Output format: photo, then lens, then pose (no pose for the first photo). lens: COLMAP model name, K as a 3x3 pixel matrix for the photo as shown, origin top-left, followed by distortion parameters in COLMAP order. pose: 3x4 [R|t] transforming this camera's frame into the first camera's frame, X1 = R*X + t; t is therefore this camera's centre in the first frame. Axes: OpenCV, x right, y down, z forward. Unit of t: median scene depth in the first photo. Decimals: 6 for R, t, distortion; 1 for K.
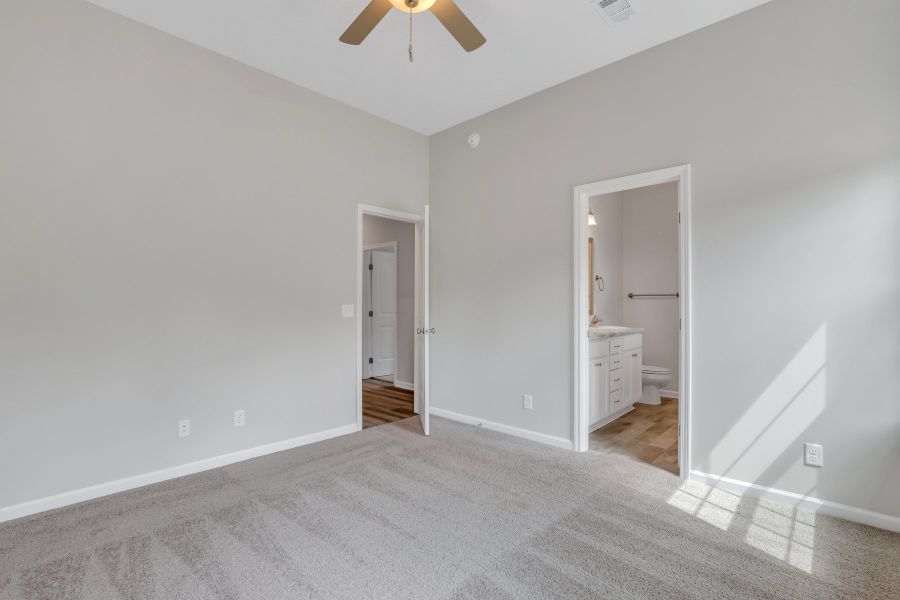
lens RADIAL K [[417.1, 0, 451.7], [0, 417.1, 304.7], [0, 0, 1]] dist [-0.033333, 0.000197]
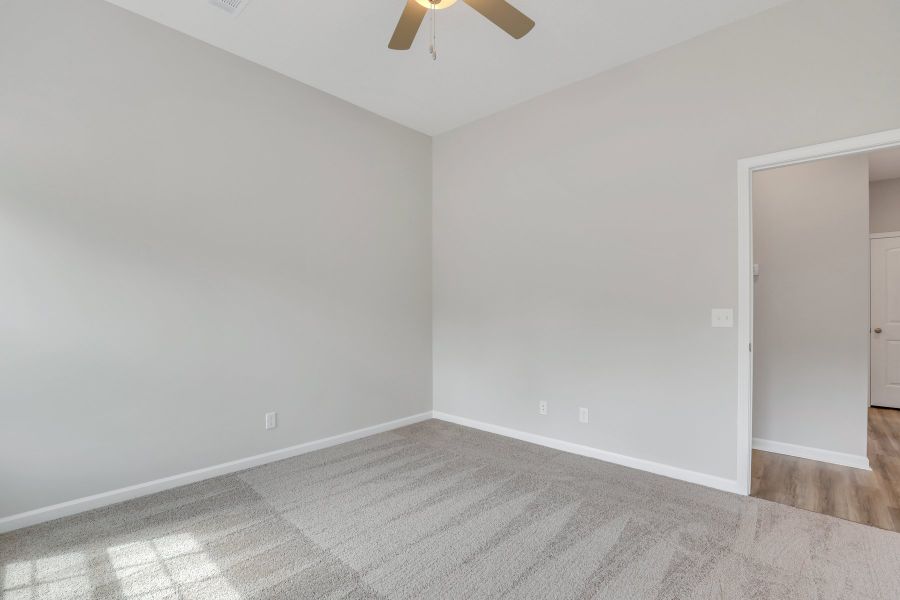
lens RADIAL K [[417.1, 0, 451.7], [0, 417.1, 304.7], [0, 0, 1]] dist [-0.033333, 0.000197]
pose [[-0.006433, -0.010895, -0.999920, 0.570253], [-0.010681, 0.999884, -0.010826, 0.006736], [0.999922, 0.010610, -0.006548, 0.680888]]
